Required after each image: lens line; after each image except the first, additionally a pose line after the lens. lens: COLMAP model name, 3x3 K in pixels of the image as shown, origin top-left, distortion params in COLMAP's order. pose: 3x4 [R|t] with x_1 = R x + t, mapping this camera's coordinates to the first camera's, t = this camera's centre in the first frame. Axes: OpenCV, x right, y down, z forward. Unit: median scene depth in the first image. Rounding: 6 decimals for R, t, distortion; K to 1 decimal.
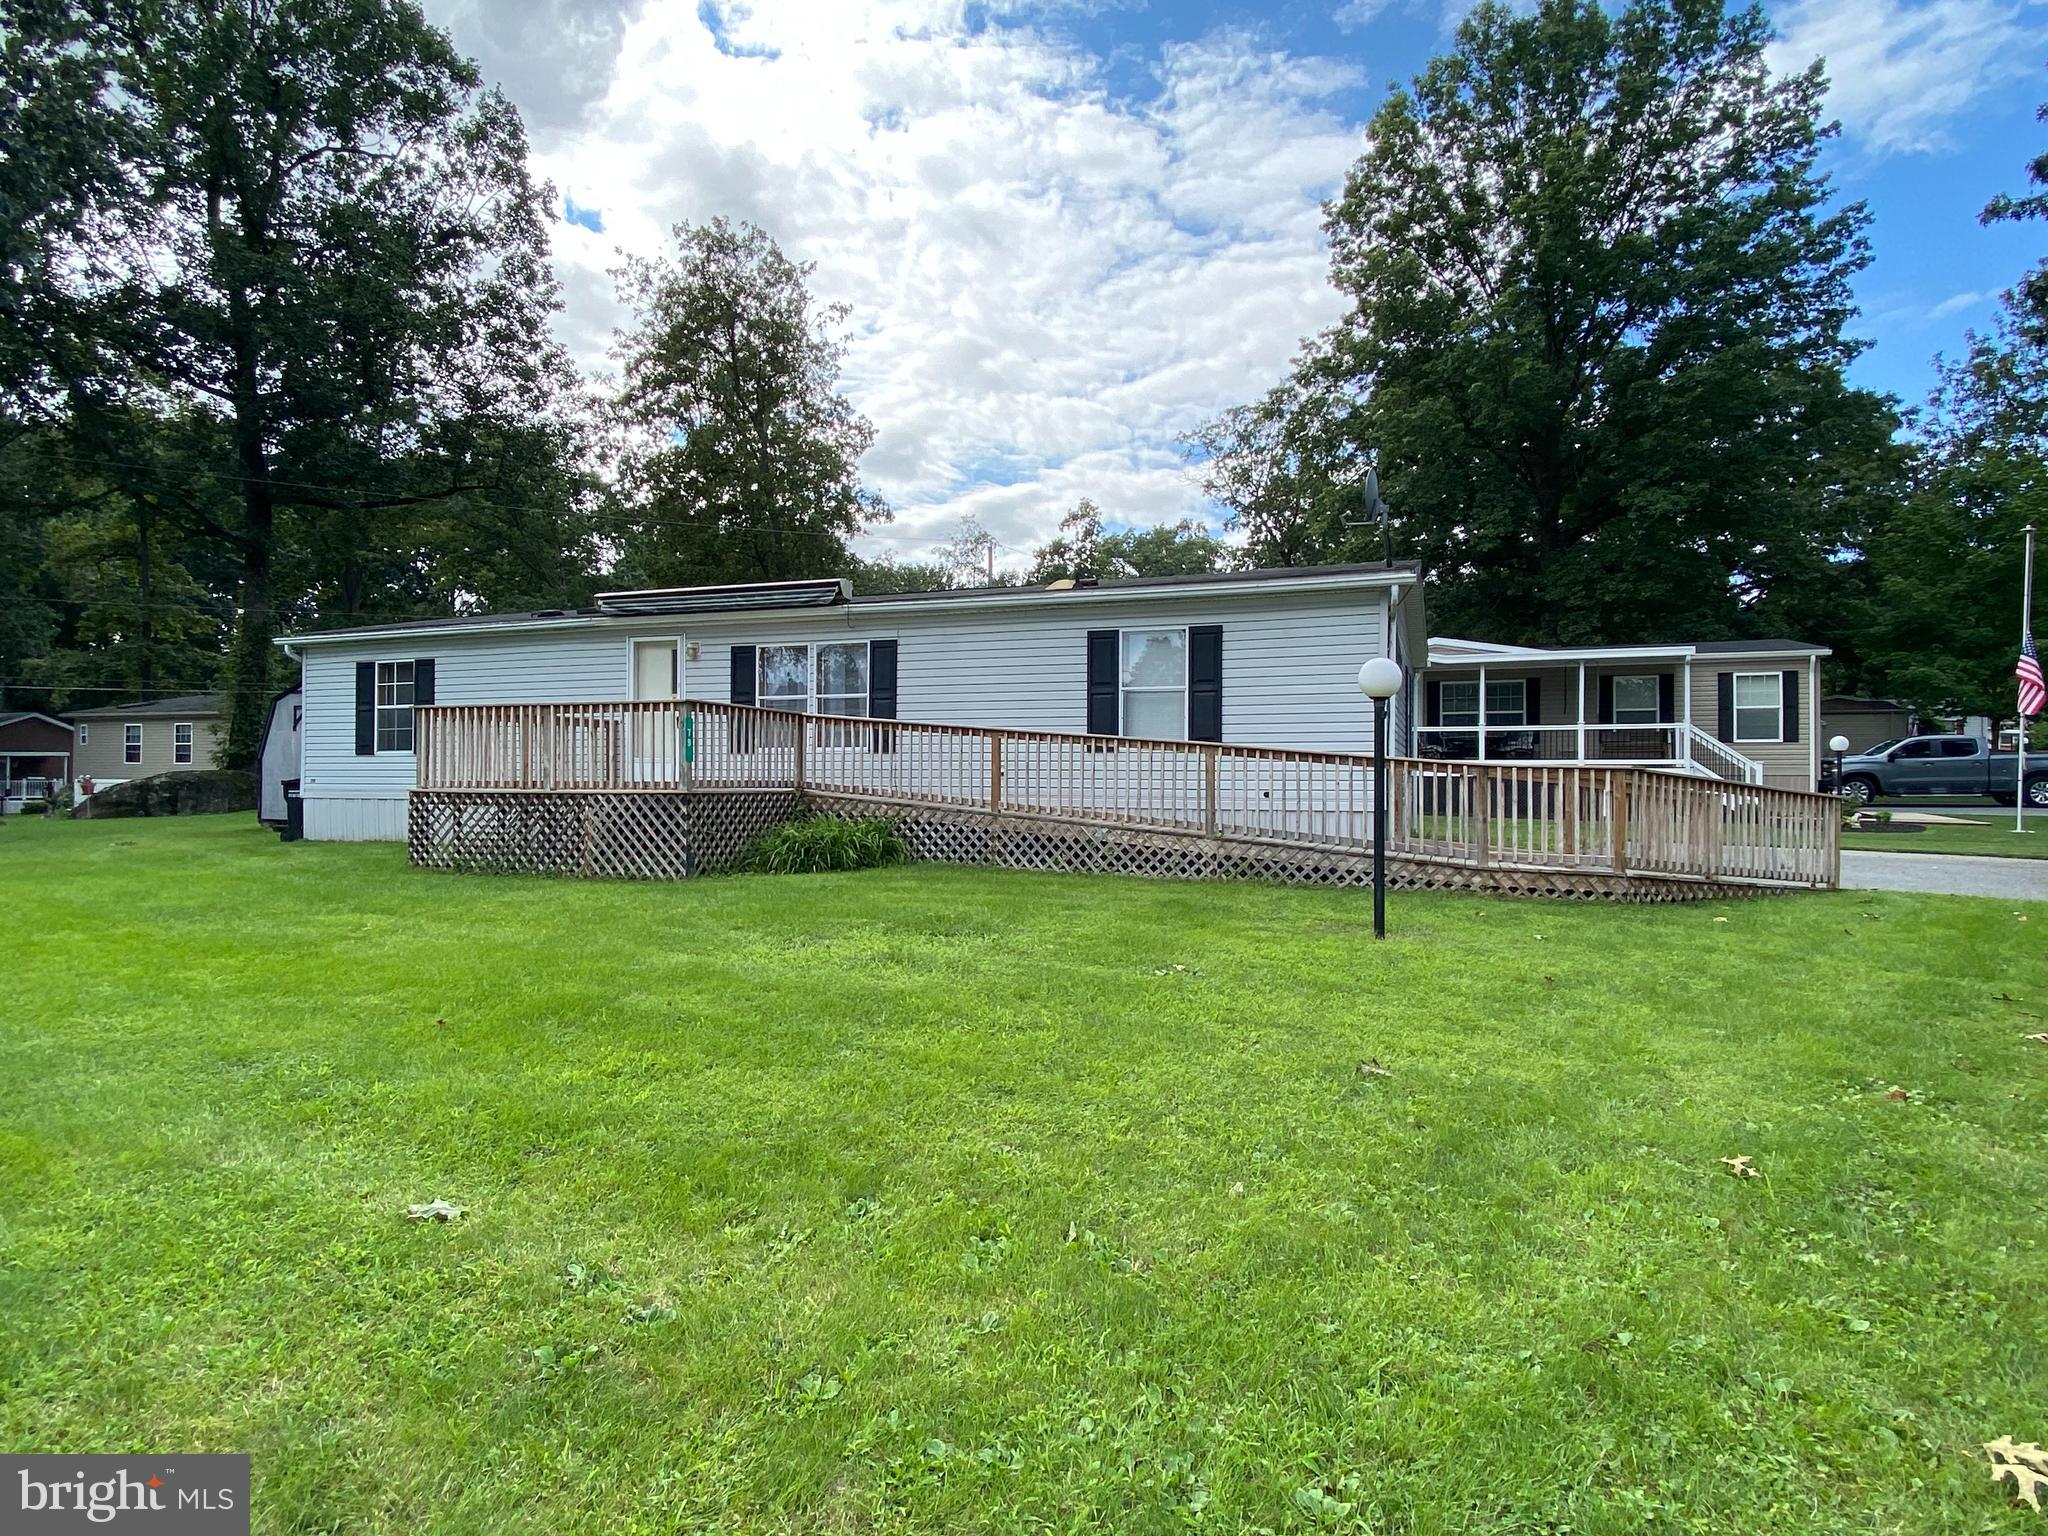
lens RADIAL K [[1108.9, 0, 1027.1], [0, 1108.9, 769.9], [0, 0, 1]] dist [-0.006900, -0.002165]
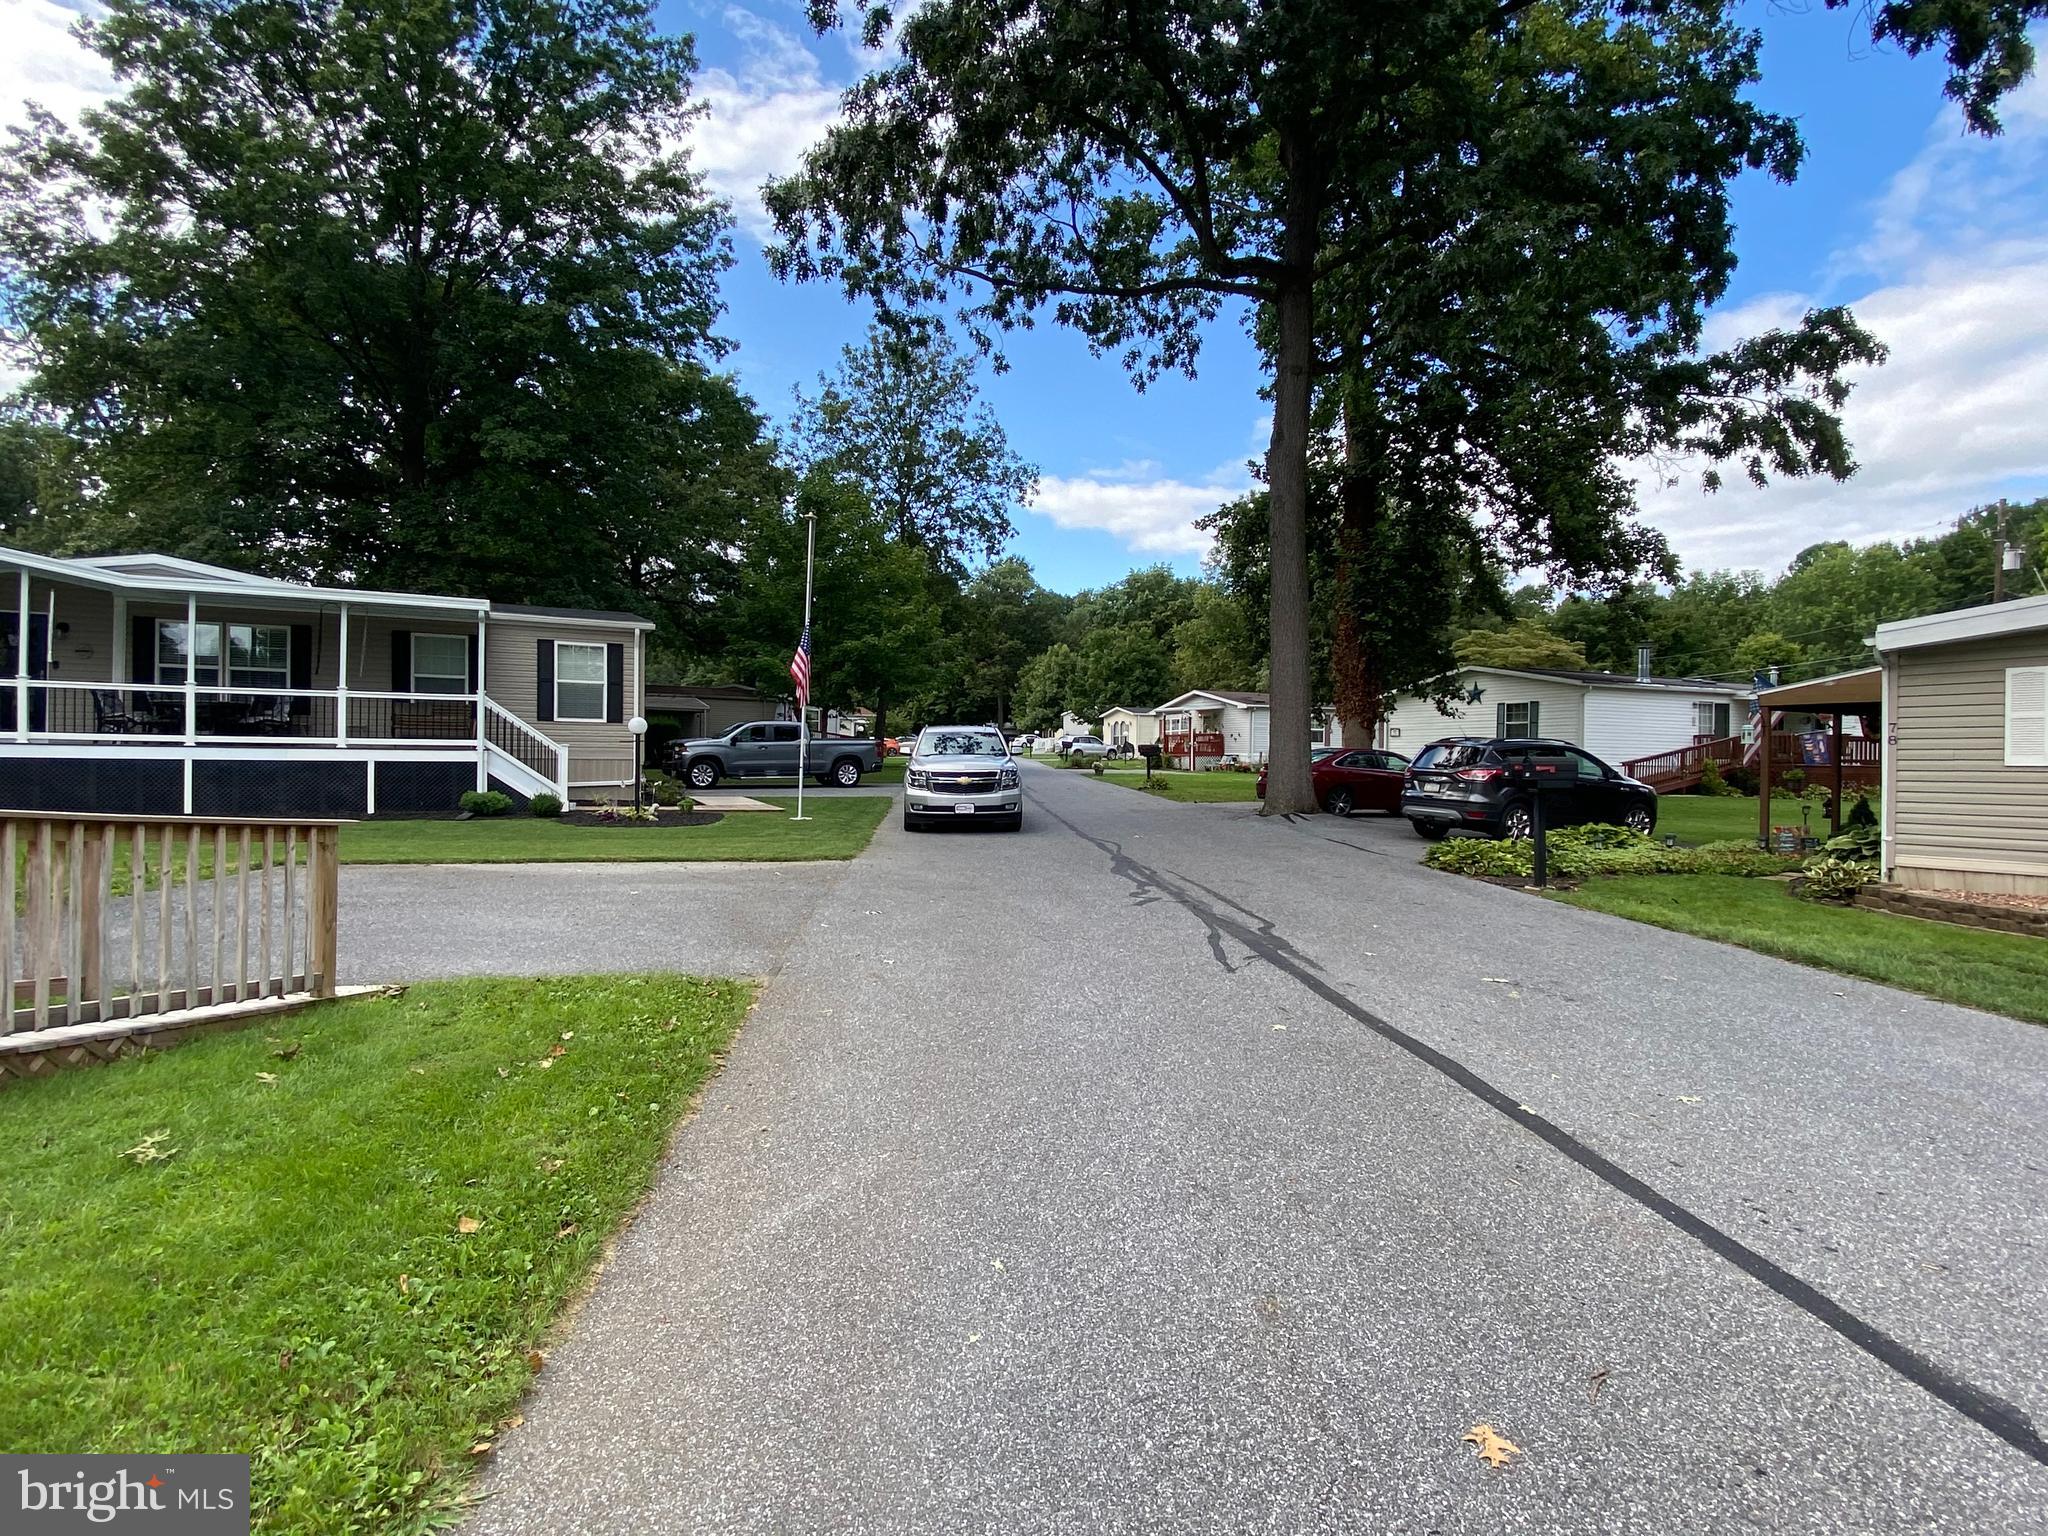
lens RADIAL K [[1014.4, 0, 1023.8], [0, 1014.4, 764.3], [0, 0, 1]] dist [-0.001509, -0.000282]
pose [[0.647385, 0.001177, 0.762162, 0.237455], [-0.018907, 0.999716, 0.014516, -0.008166], [-0.761928, -0.023808, 0.647224, 0.178204]]
